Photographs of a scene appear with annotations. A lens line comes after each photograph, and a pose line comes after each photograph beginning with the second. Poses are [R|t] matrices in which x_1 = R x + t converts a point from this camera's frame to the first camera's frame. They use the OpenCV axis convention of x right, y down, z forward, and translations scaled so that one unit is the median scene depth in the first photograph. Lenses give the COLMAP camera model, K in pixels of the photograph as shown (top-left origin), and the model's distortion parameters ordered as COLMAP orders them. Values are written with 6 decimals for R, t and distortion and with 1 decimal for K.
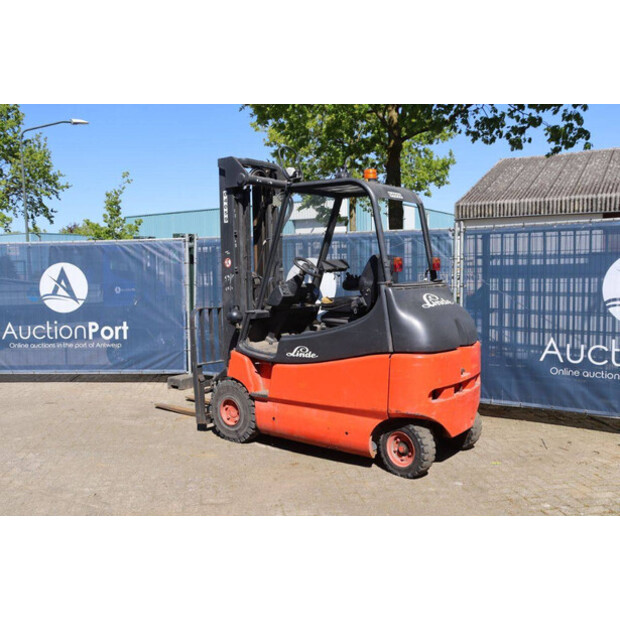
lens RADIAL K [[587.3, 0, 309.9], [0, 587.3, 314.4], [0, 0, 1]] dist [-0.075864, 0.000000]
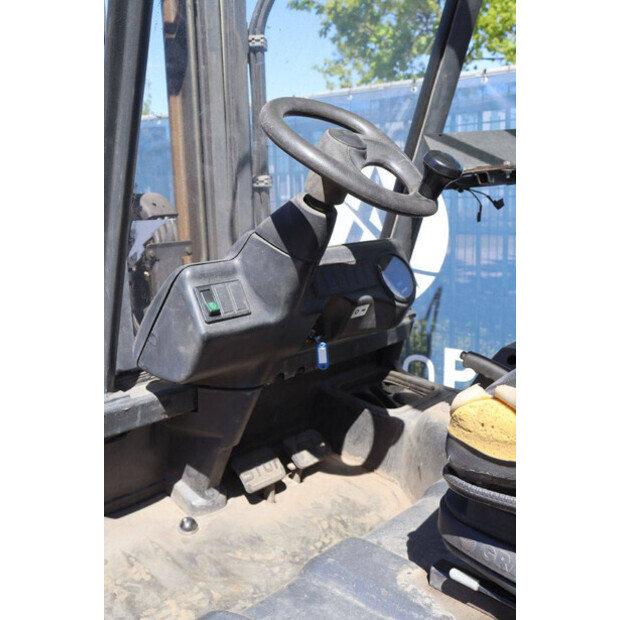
lens RADIAL K [[629.3, 0, 313.0], [0, 629.3, 307.8], [0, 0, 1]] dist [-0.035590, 0.000000]
pose [[0.992997, 0.012020, -0.117523, 0.005828], [0.000853, 0.994055, 0.108876, -0.055516], [0.118134, -0.108214, 0.987084, 0.800066]]
